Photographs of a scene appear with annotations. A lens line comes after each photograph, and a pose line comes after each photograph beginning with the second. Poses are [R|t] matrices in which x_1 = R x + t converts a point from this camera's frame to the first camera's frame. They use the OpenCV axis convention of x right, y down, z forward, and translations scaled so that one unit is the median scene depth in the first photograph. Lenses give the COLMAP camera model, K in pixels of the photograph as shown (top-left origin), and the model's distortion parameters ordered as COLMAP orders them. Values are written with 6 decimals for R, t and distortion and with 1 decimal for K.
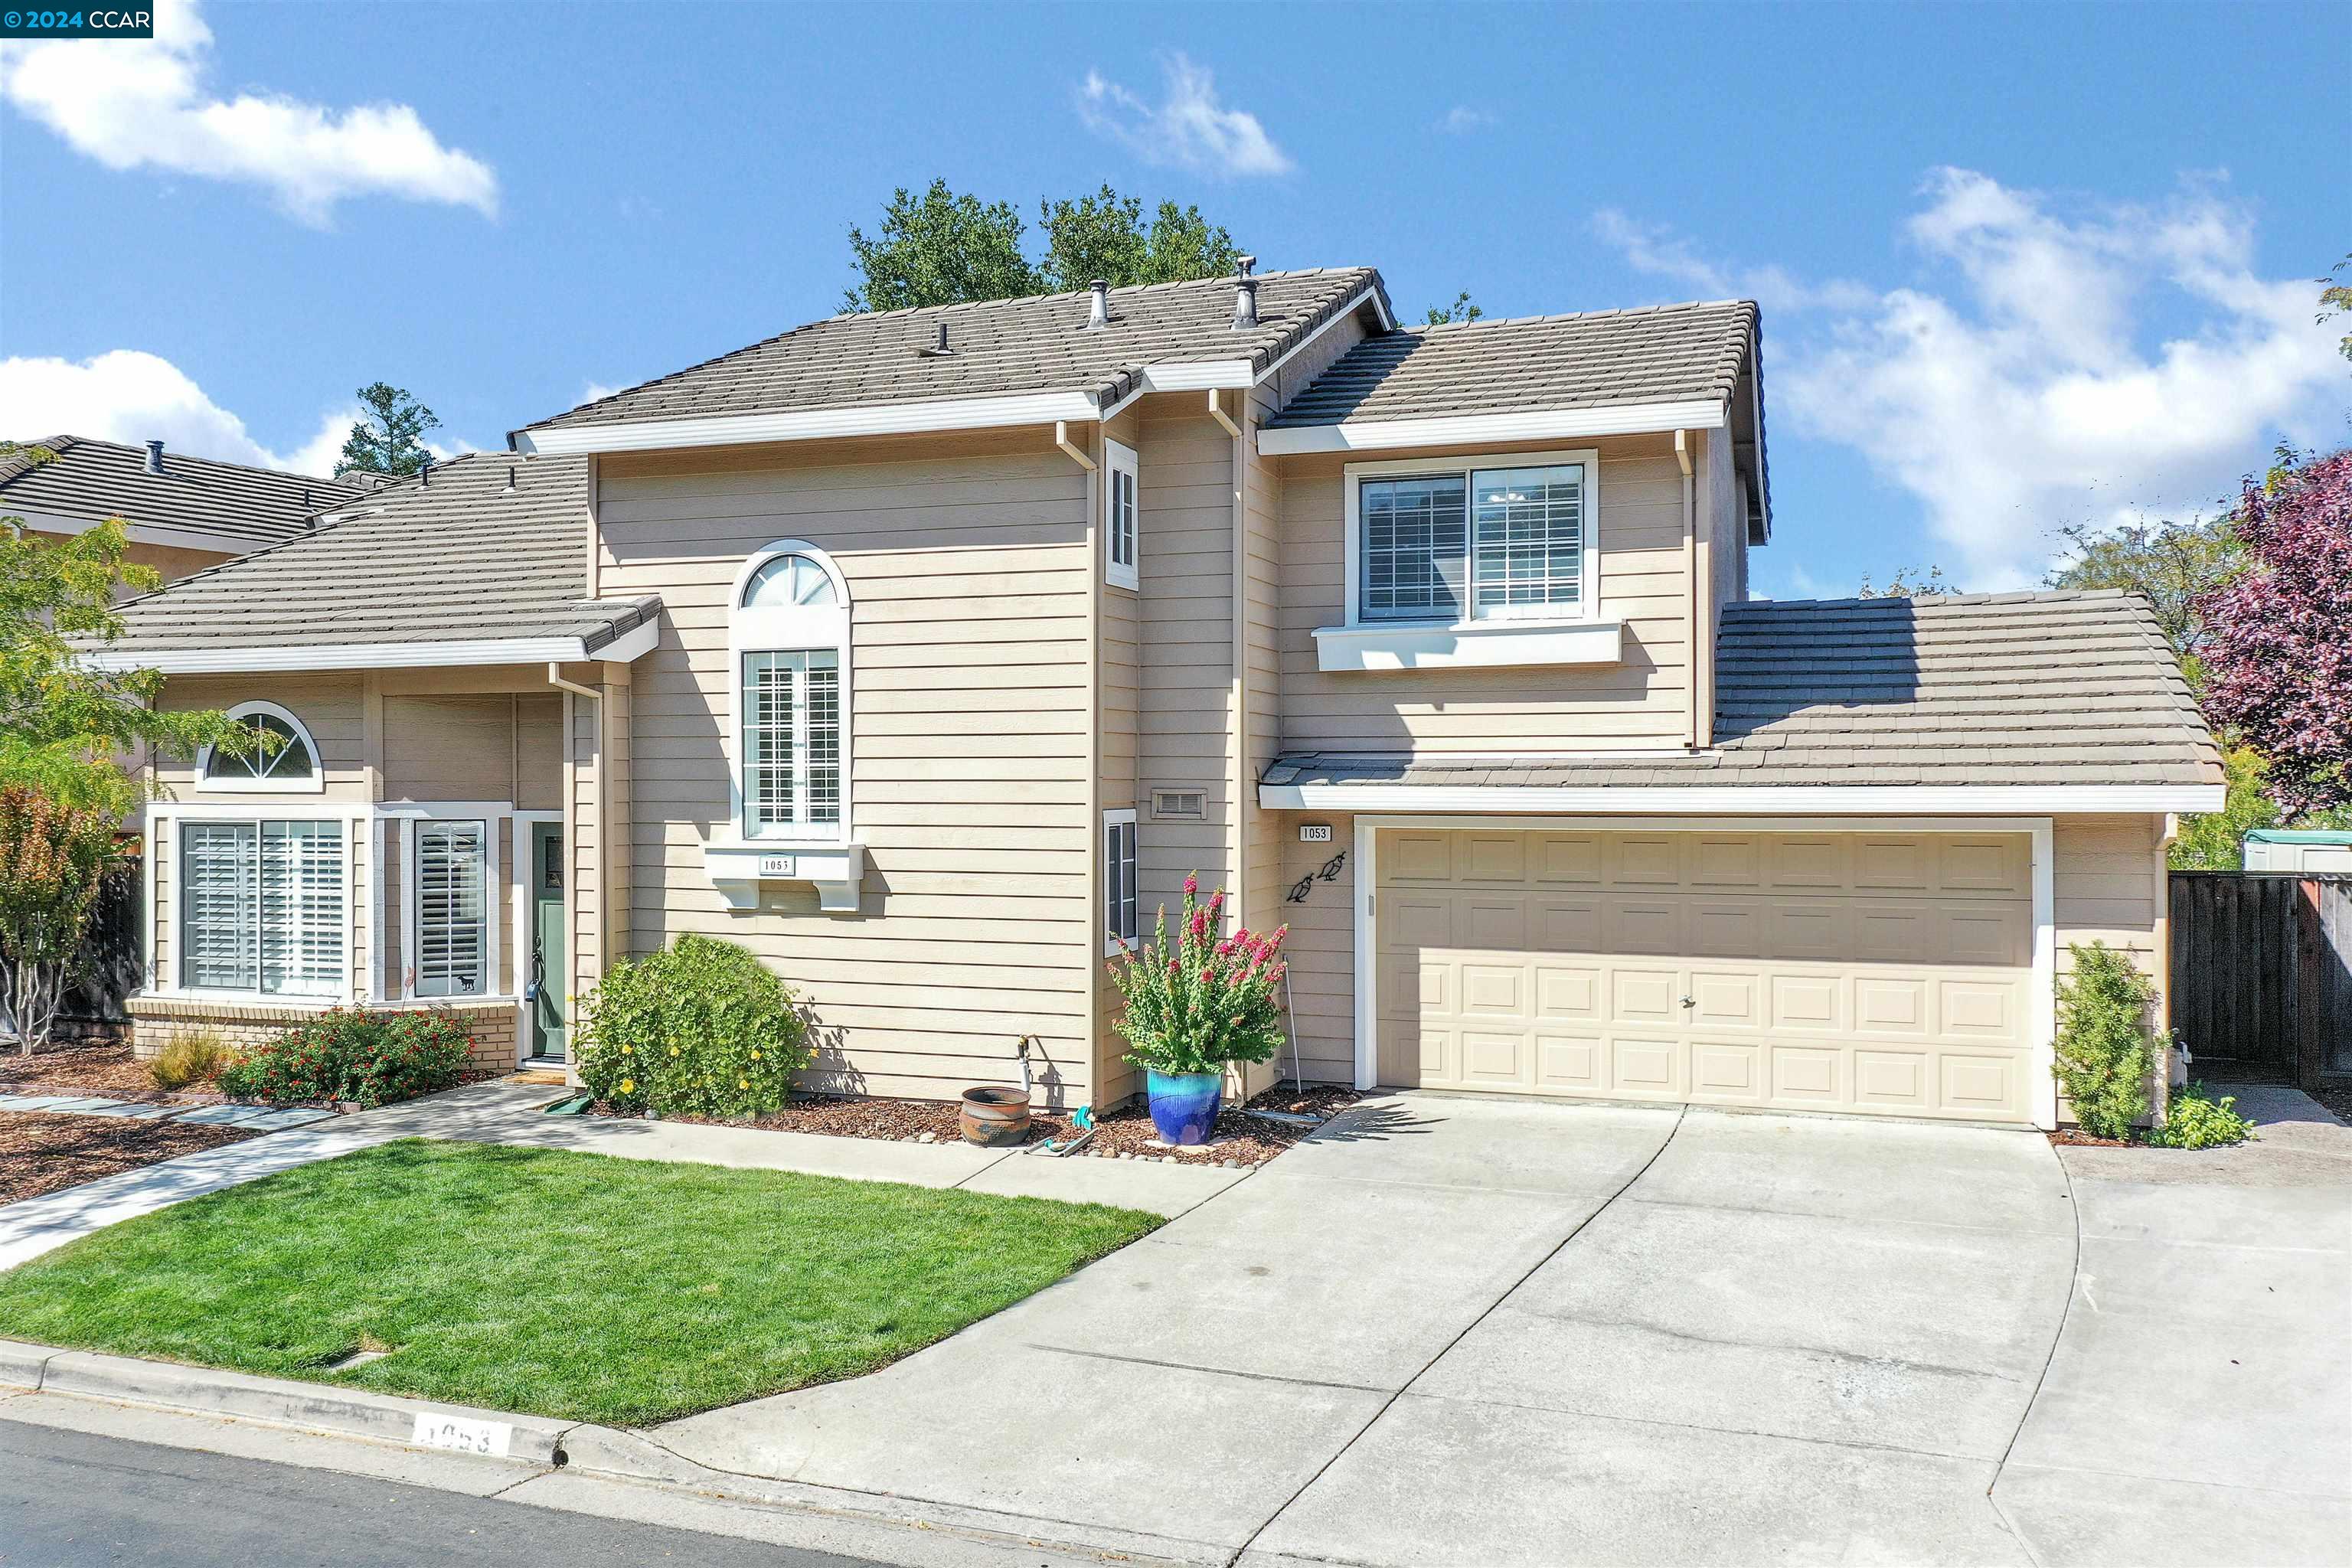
lens RADIAL K [[1868.4, 0, 1176.0], [0, 1868.4, 784.0], [0, 0, 1]] dist [0.007837, 0.011045]
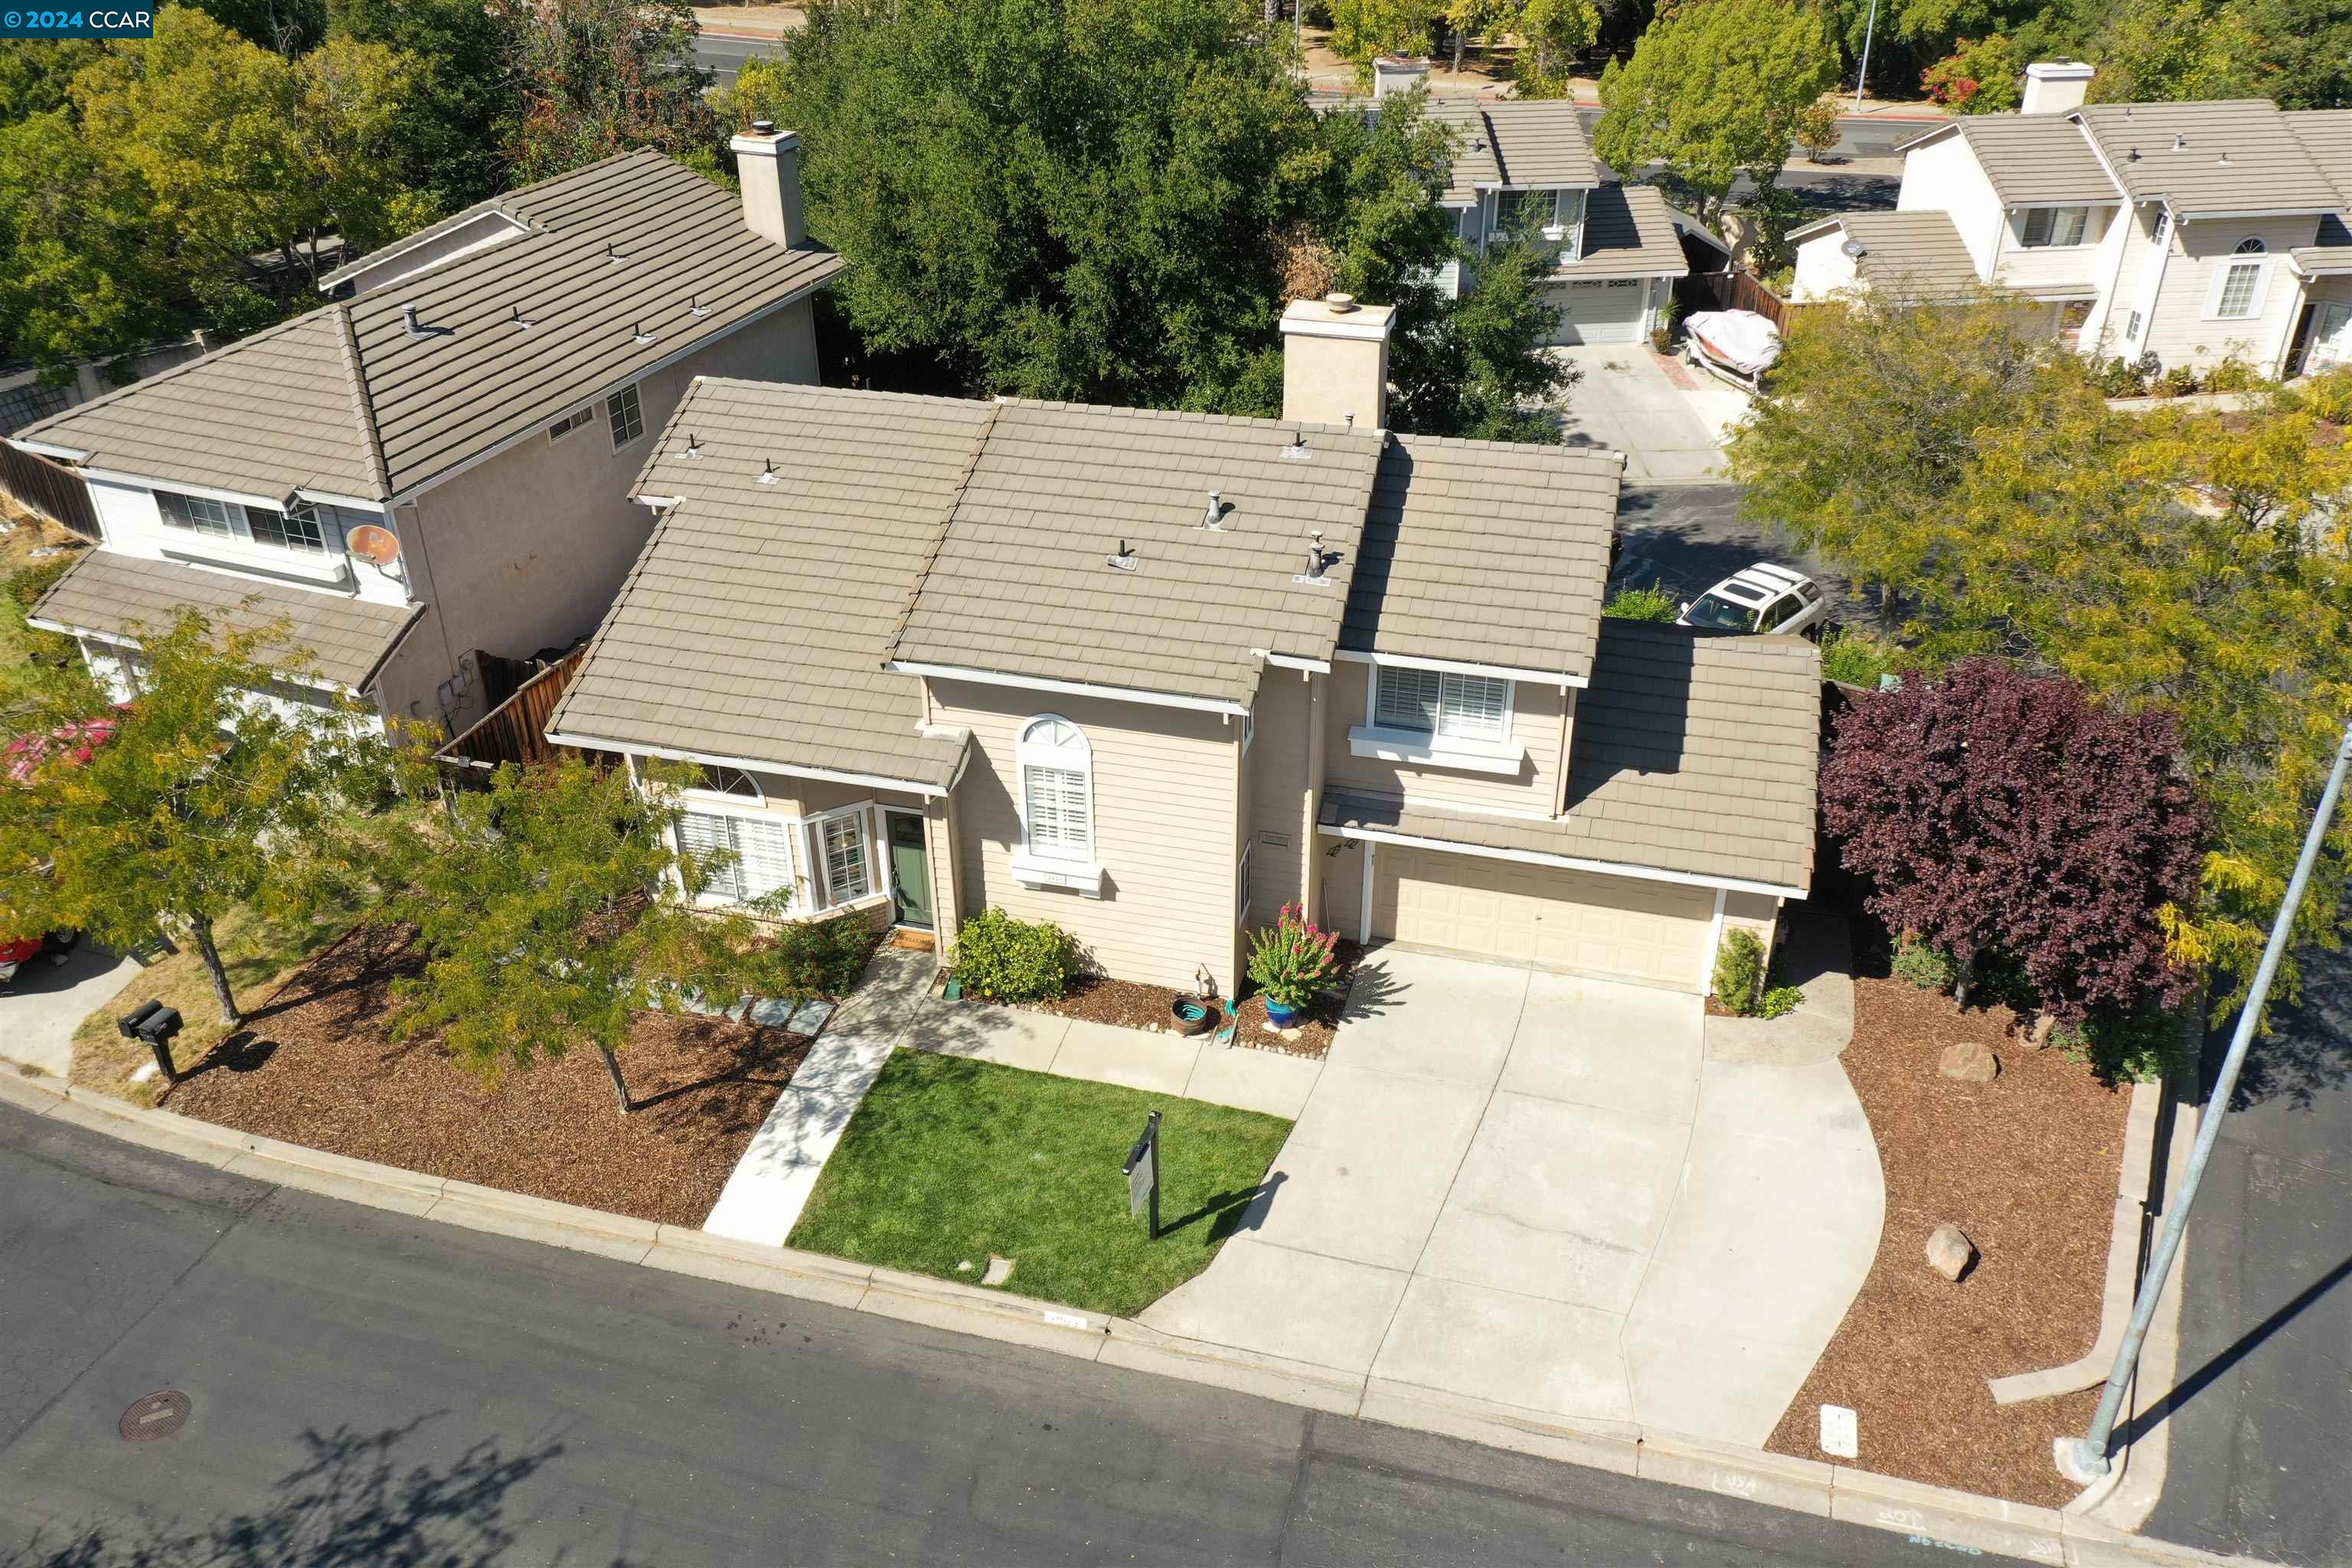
lens RADIAL K [[1826.8, 0, 1176.0], [0, 1826.8, 784.0], [0, 0, 1]] dist [0.017133, 0.003138]
pose [[0.996613, -0.045914, 0.068223, -0.214277], [0.004411, 0.858271, 0.513178, -0.954604], [-0.082116, -0.511139, 0.855566, -0.493066]]
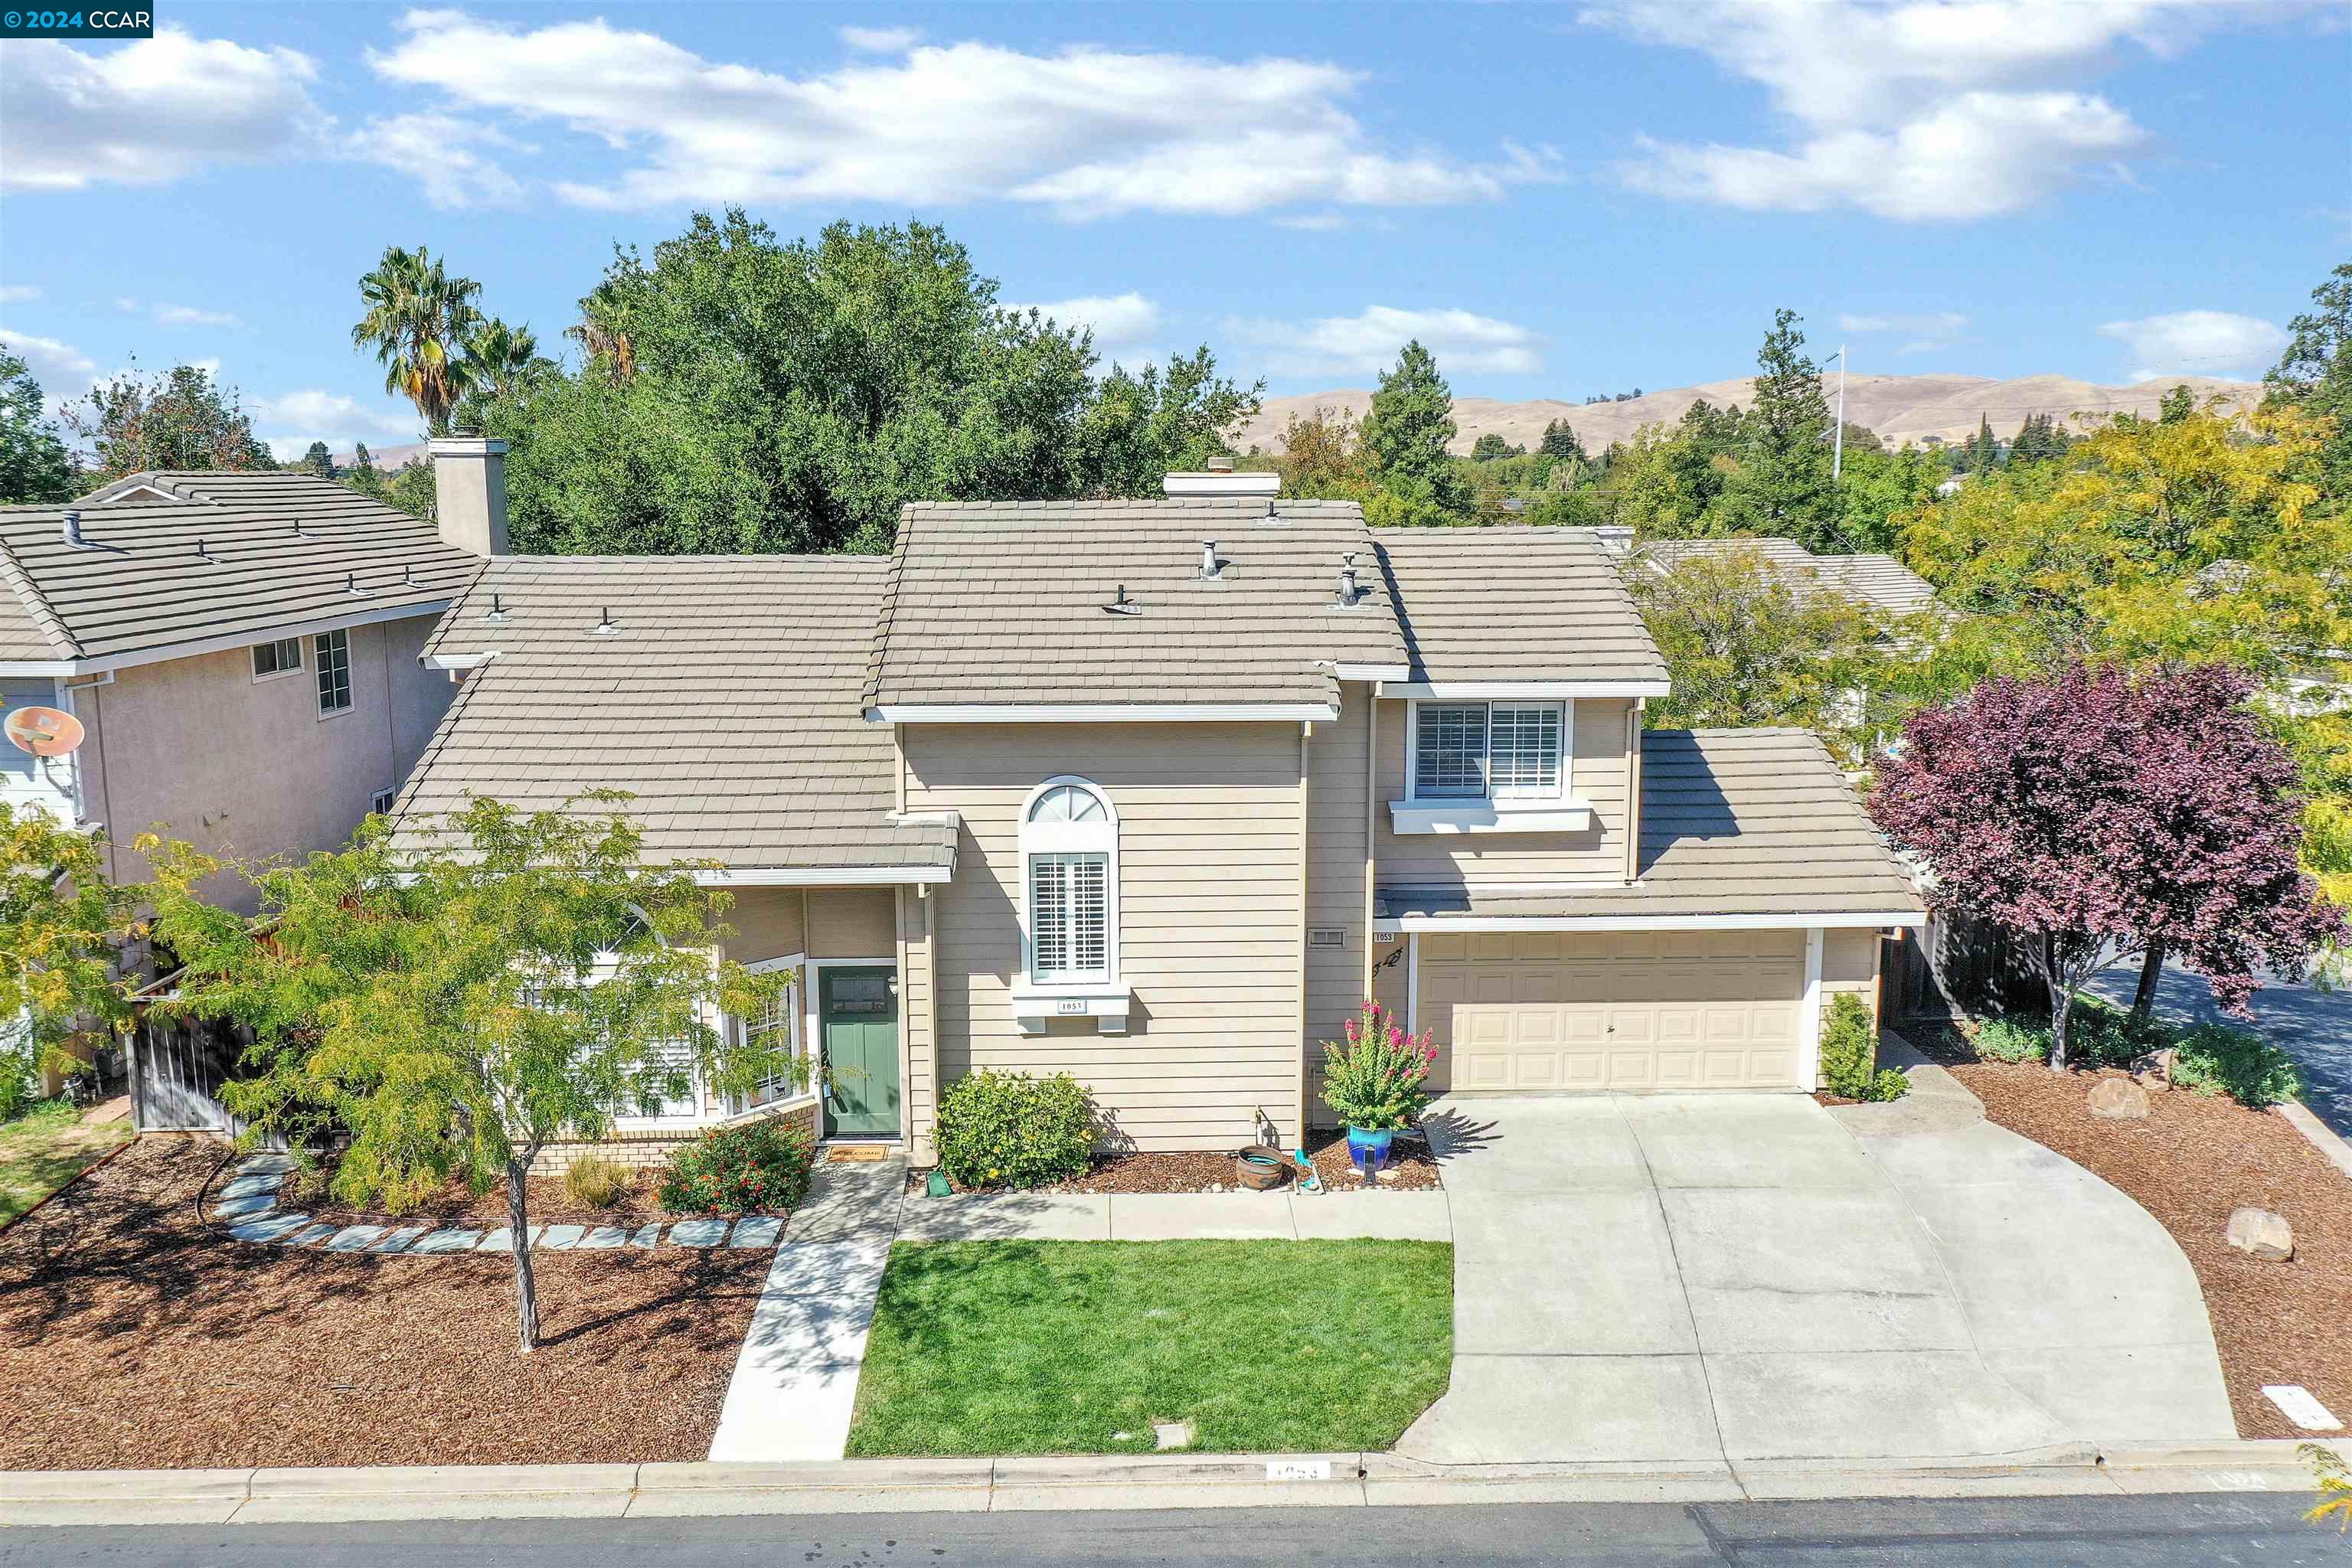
lens RADIAL K [[1868.4, 0, 1176.0], [0, 1868.4, 784.0], [0, 0, 1]] dist [0.007837, 0.011045]
pose [[0.927774, -0.064004, 0.367613, -0.653590], [0.002137, 0.986075, 0.166289, -0.360560], [-0.373137, -0.153493, 0.914991, -0.306129]]
